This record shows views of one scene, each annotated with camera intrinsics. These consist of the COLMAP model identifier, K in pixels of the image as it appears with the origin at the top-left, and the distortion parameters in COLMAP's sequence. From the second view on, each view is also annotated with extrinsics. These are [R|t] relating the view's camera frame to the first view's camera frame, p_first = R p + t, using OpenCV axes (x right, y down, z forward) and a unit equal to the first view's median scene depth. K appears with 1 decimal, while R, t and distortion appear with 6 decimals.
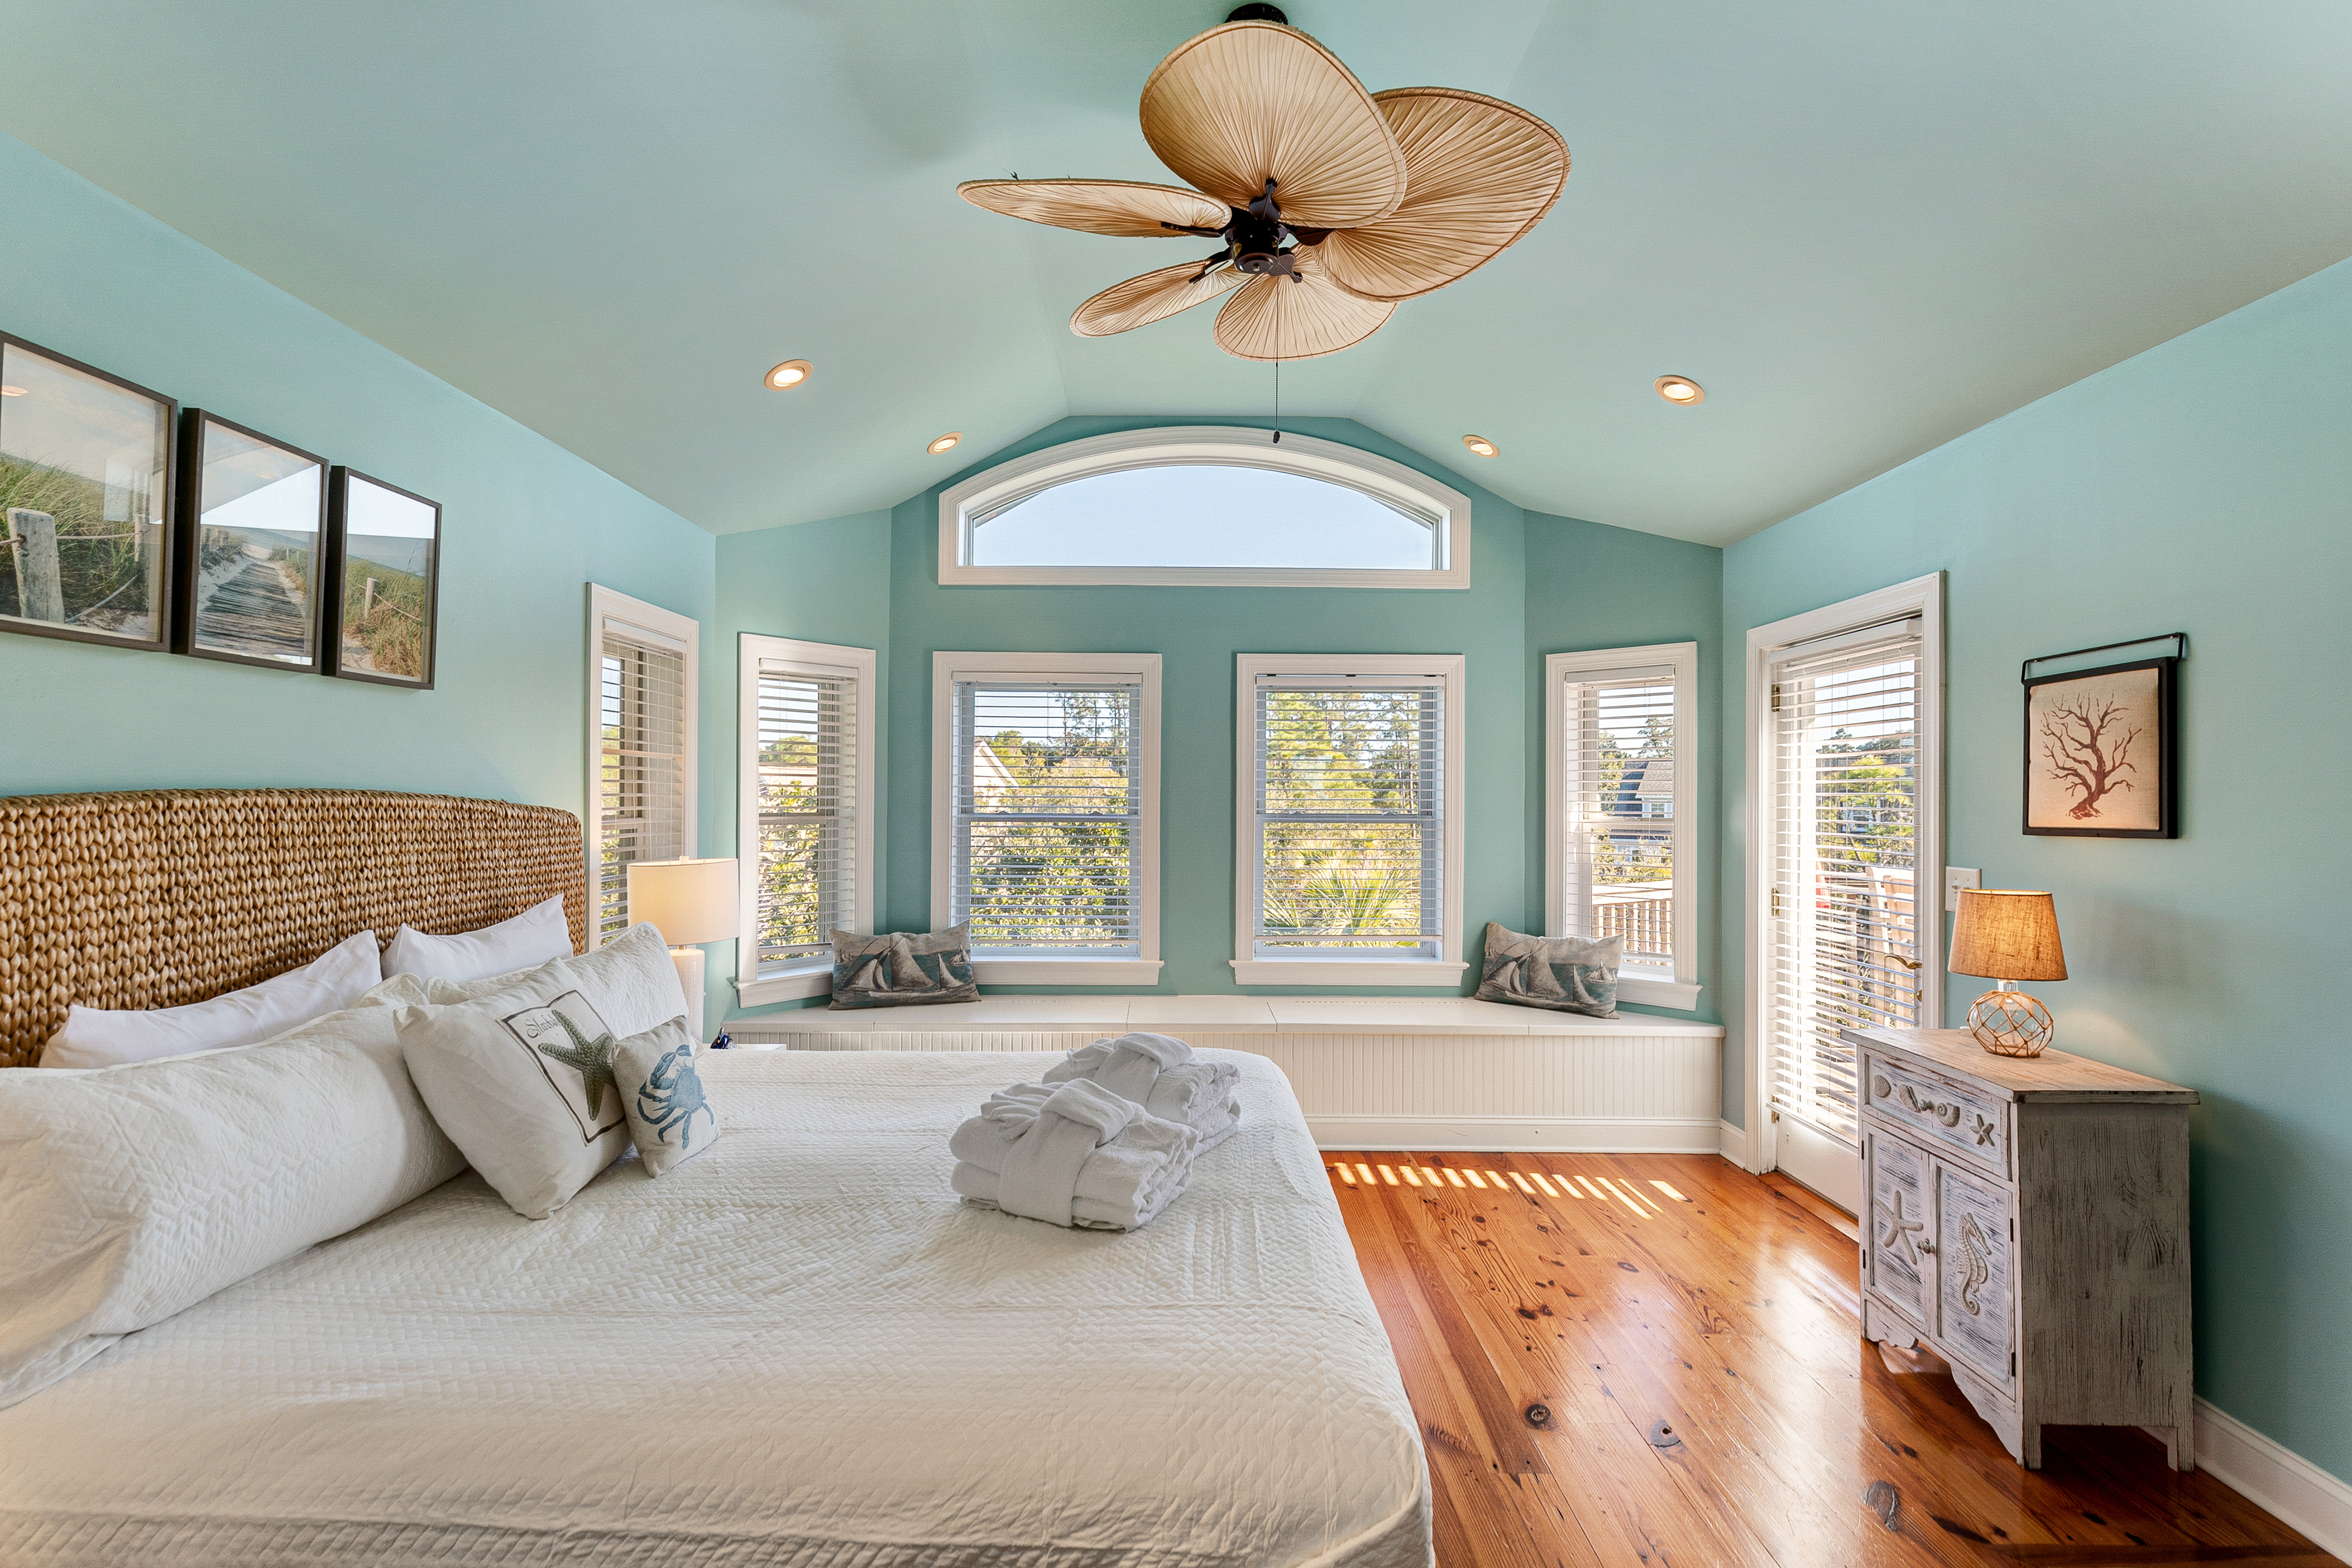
lens RADIAL K [[1071.8, 0, 1172.4], [0, 1071.8, 789.5], [0, 0, 1]] dist [-0.002031, -0.000020]
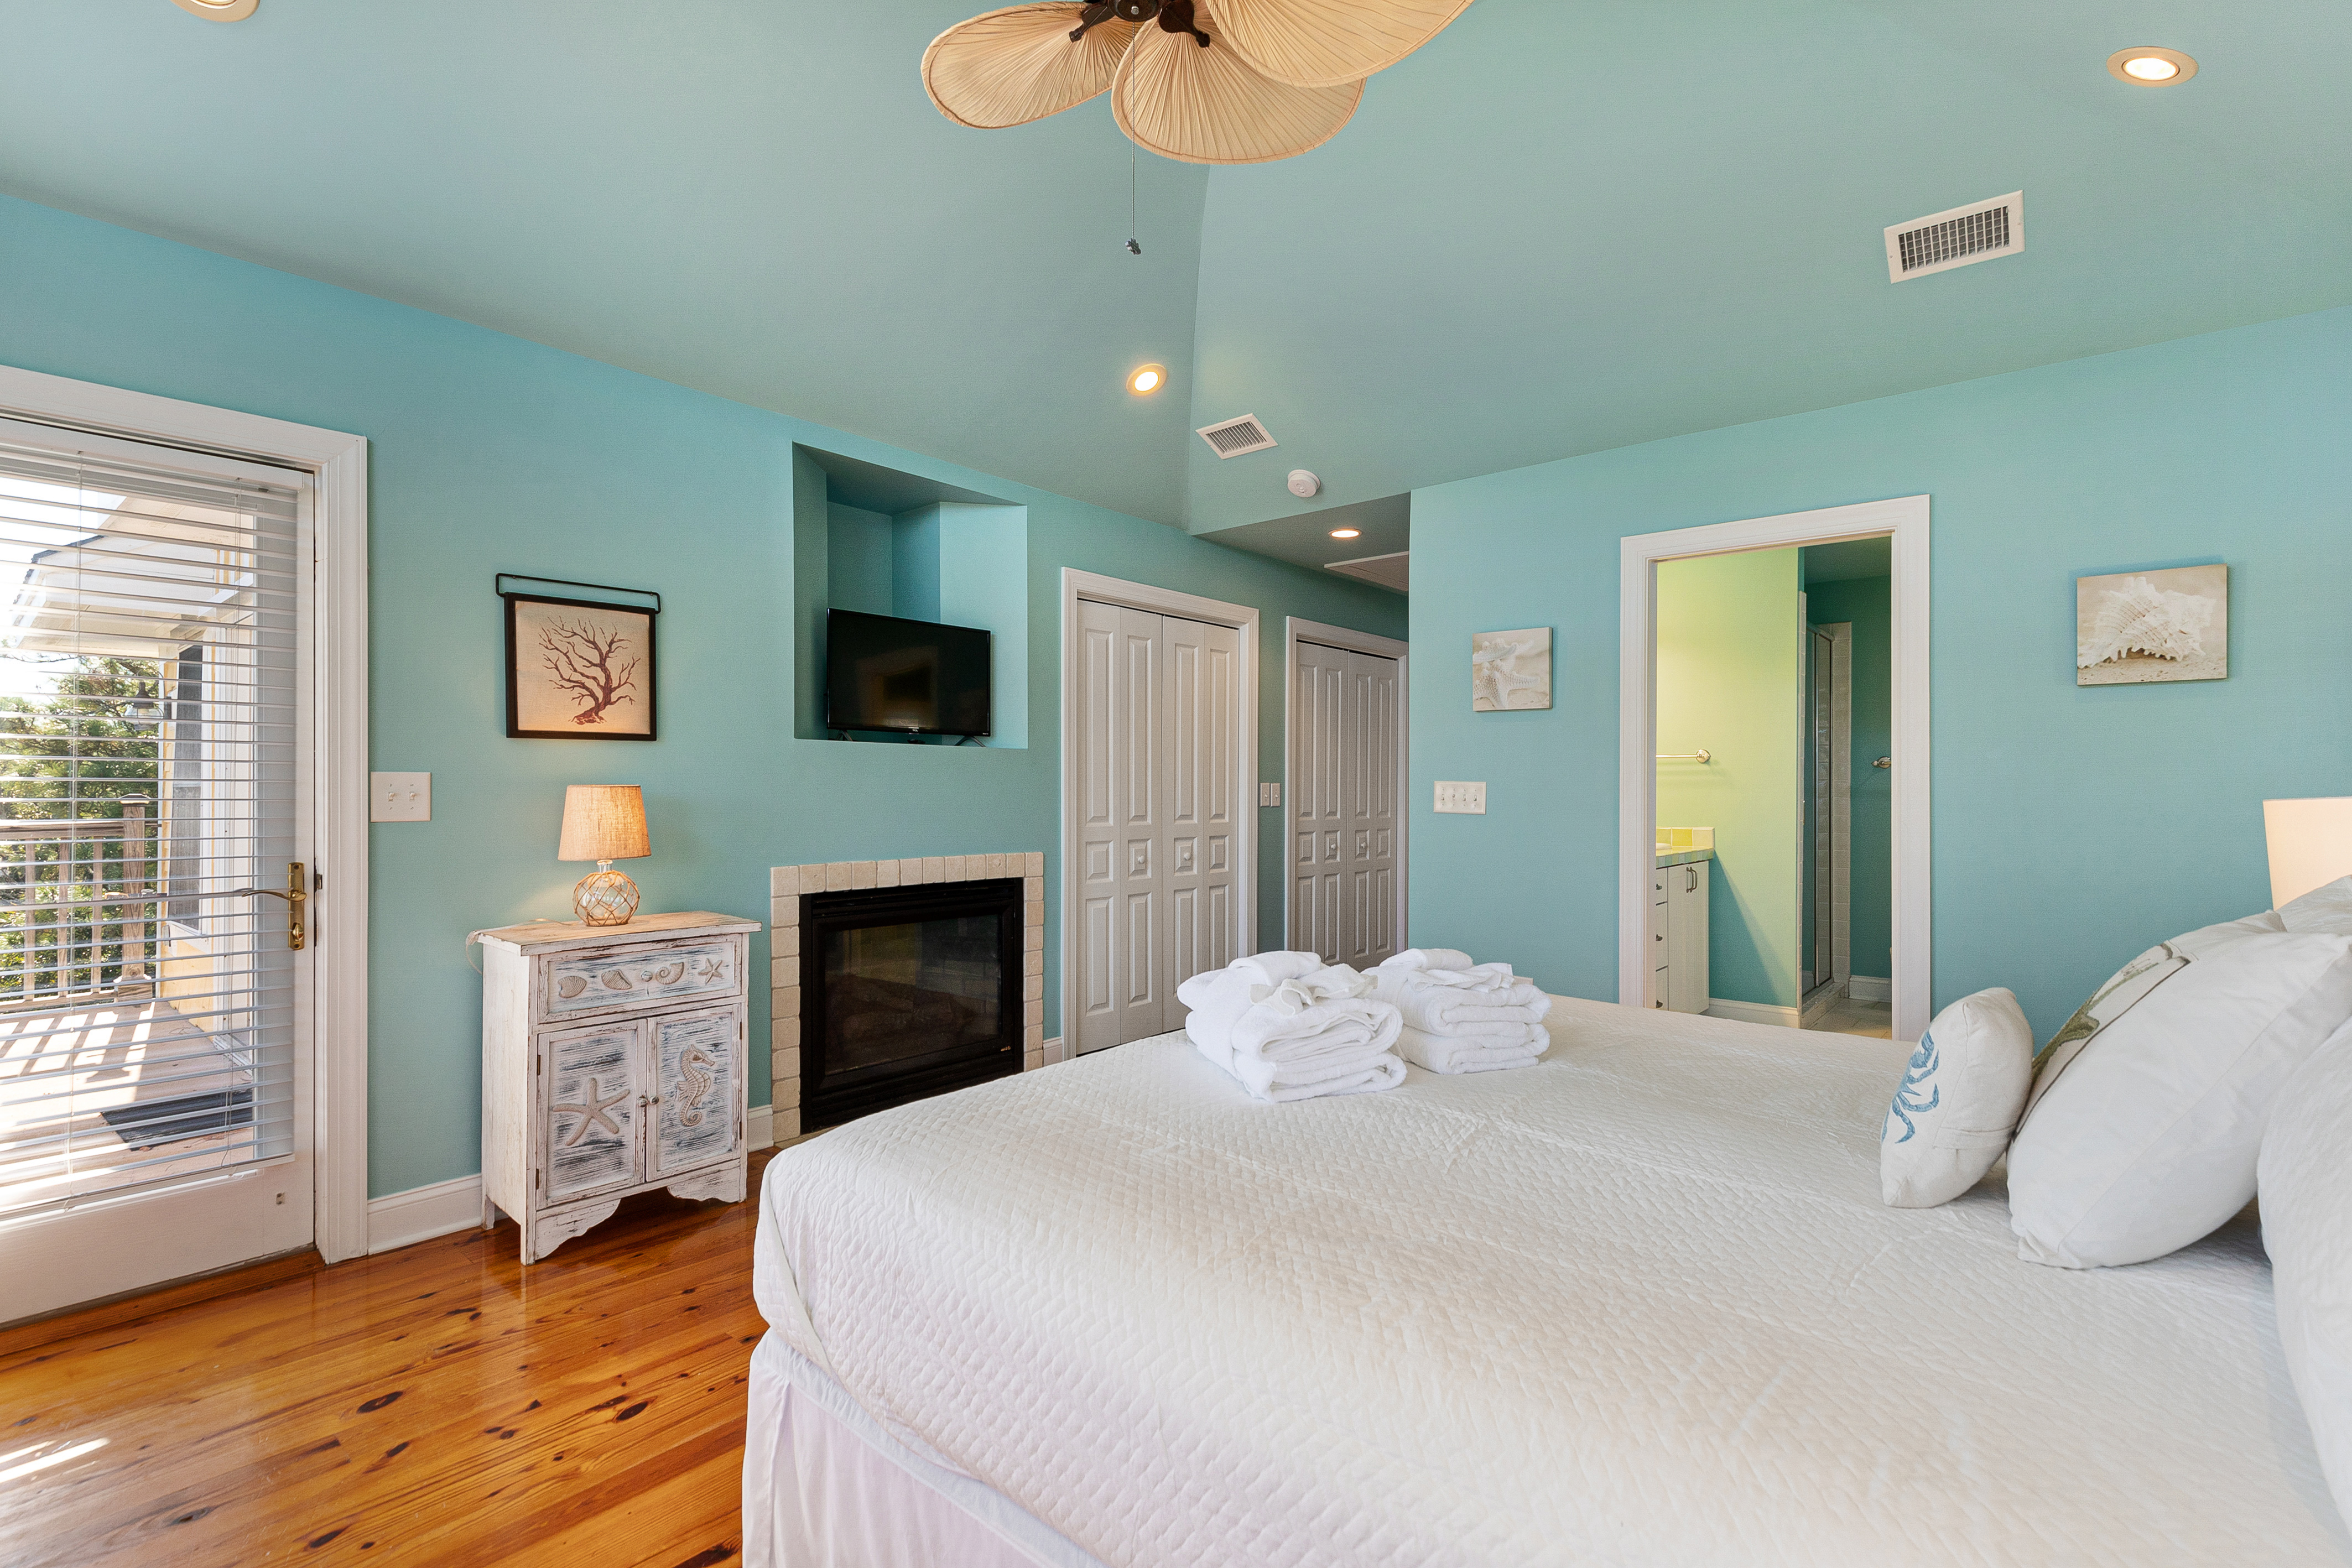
lens RADIAL K [[1071.8, 0, 1165.4], [0, 1071.8, 783.7], [0, 0, 1]] dist [-0.002031, -0.000020]
pose [[-0.756339, -0.011322, 0.654082, -0.438457], [-0.017844, 0.999835, -0.003327, 0.087425], [-0.653937, -0.014188, -0.756416, 1.499129]]
